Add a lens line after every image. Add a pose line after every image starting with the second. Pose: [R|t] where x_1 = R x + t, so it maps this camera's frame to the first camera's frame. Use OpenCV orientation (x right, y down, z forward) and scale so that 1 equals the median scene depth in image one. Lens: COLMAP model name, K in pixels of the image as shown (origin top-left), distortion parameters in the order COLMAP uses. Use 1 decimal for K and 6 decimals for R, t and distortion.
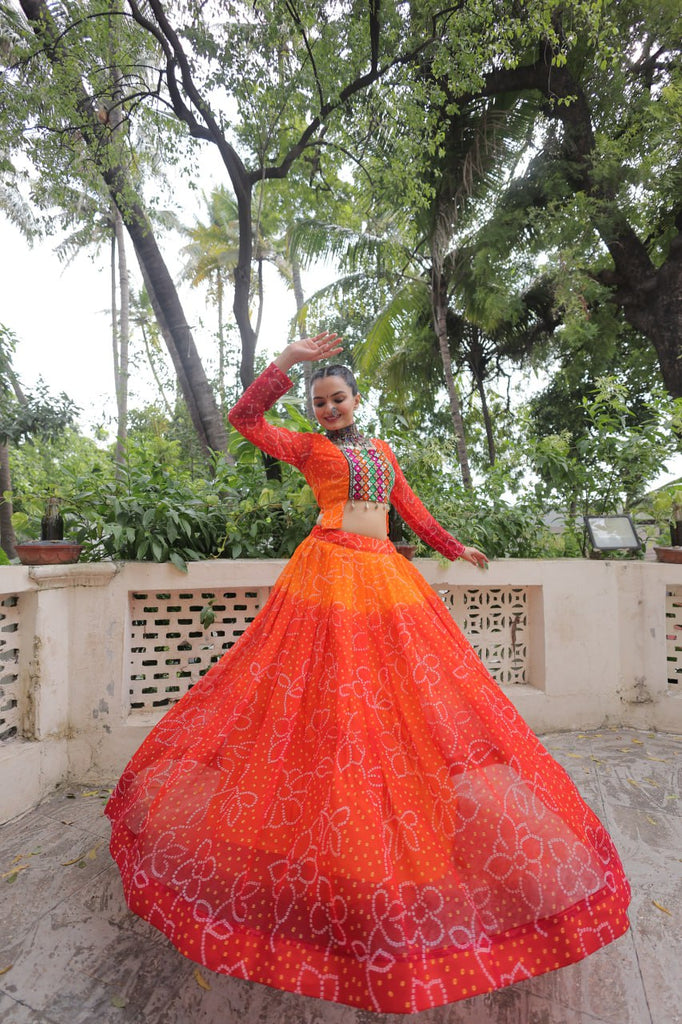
lens RADIAL K [[473.2, 0, 335.3], [0, 473.2, 516.3], [0, 0, 1]] dist [-0.000144, 0.001240]
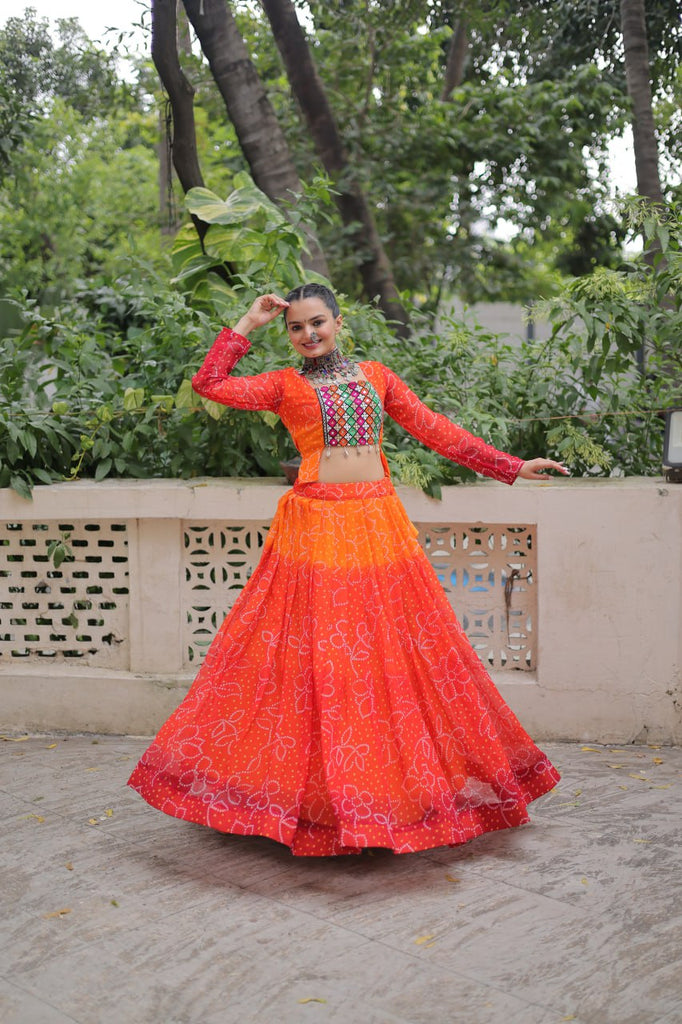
lens RADIAL K [[1462.3, 0, 350.6], [0, 1462.3, 517.9], [0, 0, 1]] dist [-0.002041, 0.000000]
pose [[0.930320, 0.027353, -0.365726, 0.910862], [0.041204, 0.983106, 0.178341, -0.225489], [0.364426, -0.180983, 0.913476, -0.901086]]
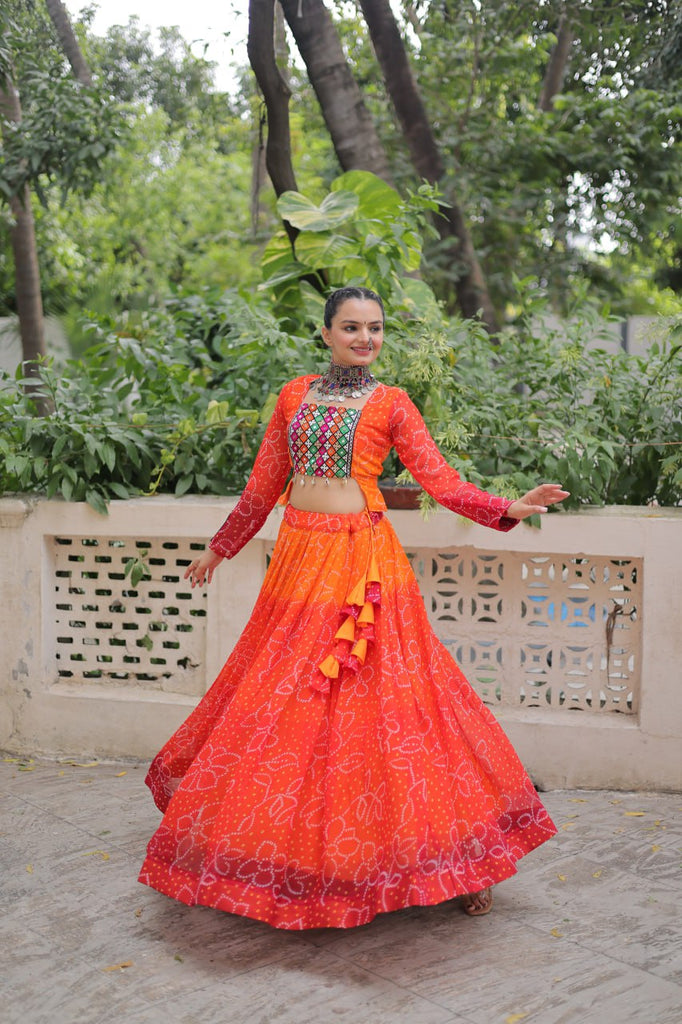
lens RADIAL K [[1462.3, 0, 338.2], [0, 1462.3, 510.4], [0, 0, 1]] dist [-0.002041, 0.000000]
pose [[0.903804, 0.049274, -0.425101, 0.854808], [0.023746, 0.986045, 0.164778, -0.224702], [0.427287, -0.159021, 0.890021, -0.797632]]
